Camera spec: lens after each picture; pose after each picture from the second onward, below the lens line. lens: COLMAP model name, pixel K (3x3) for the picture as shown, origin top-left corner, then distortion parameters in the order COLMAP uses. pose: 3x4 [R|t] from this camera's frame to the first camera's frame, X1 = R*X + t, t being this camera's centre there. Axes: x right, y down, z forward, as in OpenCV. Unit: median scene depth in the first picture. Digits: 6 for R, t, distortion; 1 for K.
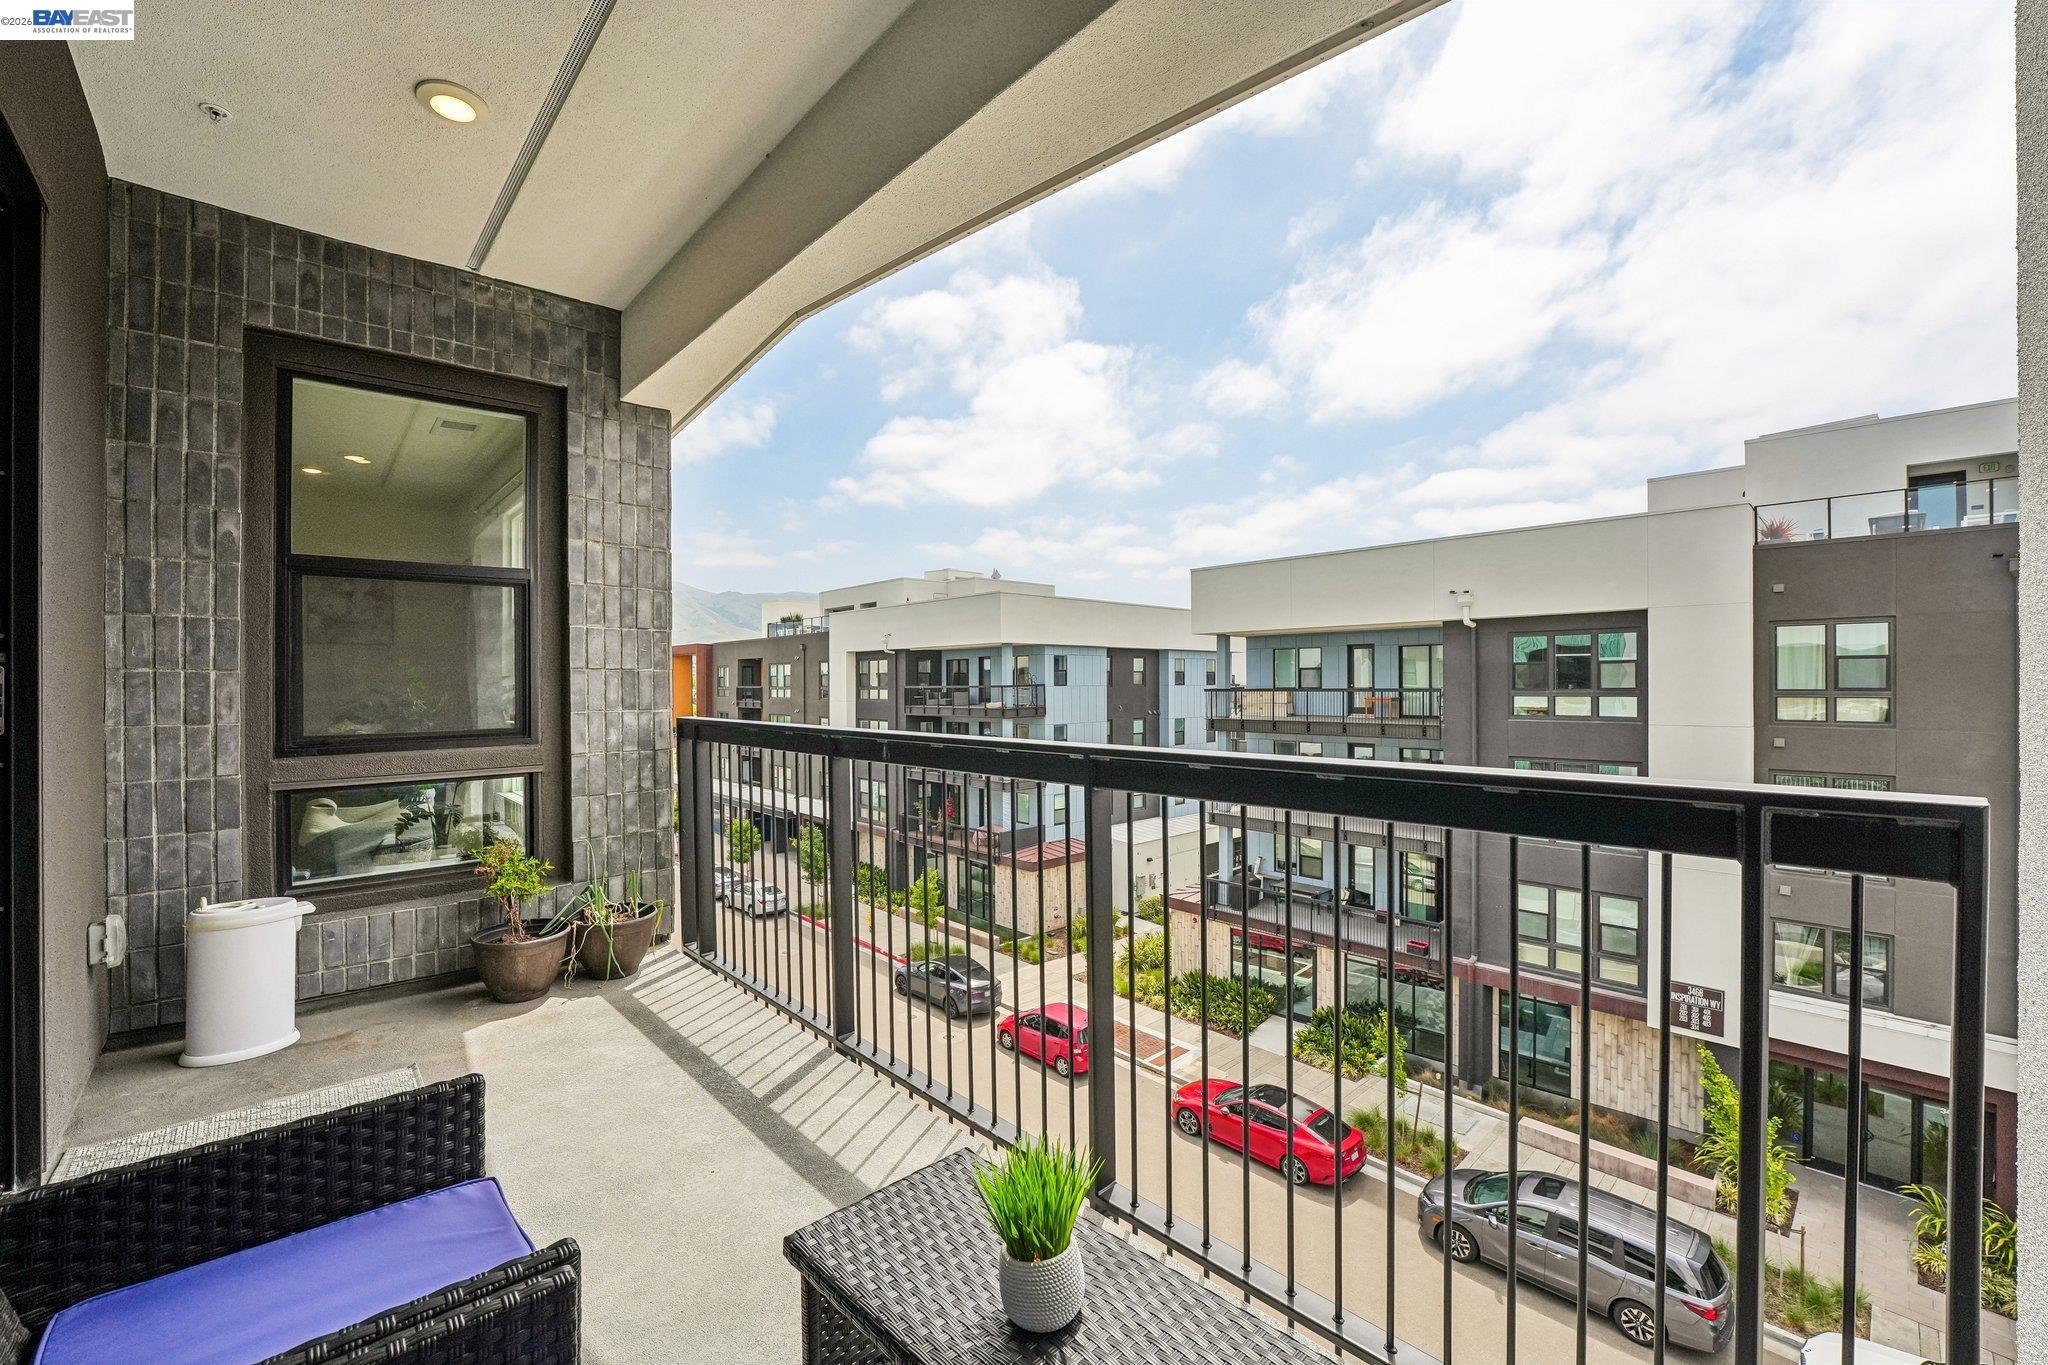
lens RADIAL K [[805.4, 0, 1017.5], [0, 805.4, 696.2], [0, 0, 1]] dist [-0.018804, -0.000032]
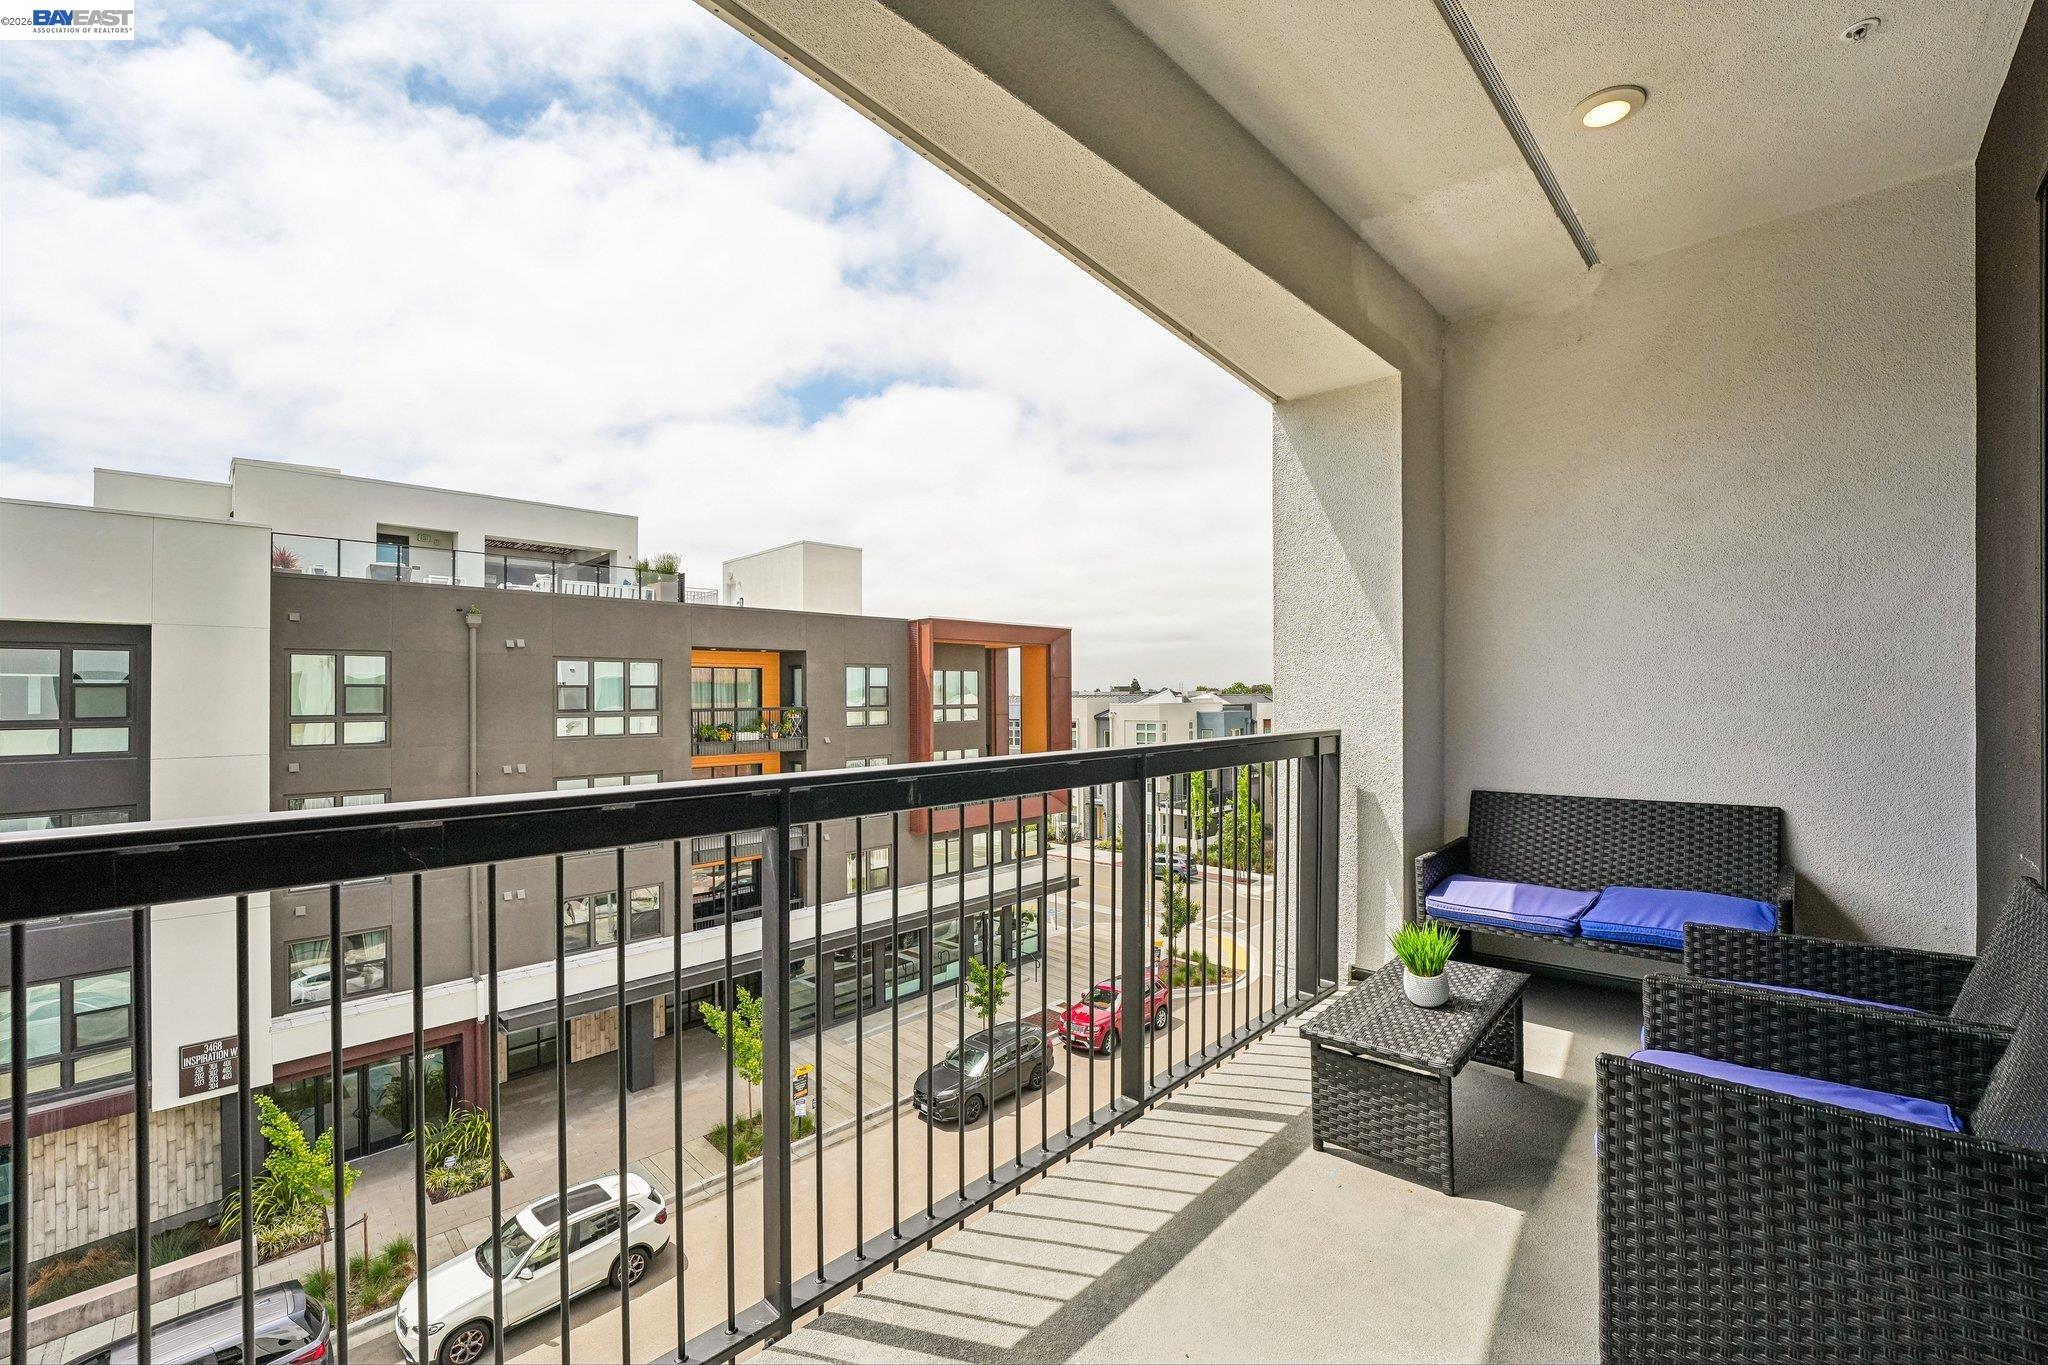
lens RADIAL K [[805.4, 0, 1017.5], [0, 805.4, 696.2], [0, 0, 1]] dist [-0.018804, -0.000032]
pose [[-0.016024, 0.008684, 0.999834, -0.078745], [0.026257, 0.999621, -0.008261, -0.000836], [-0.999527, 0.026121, -0.016246, 0.082106]]
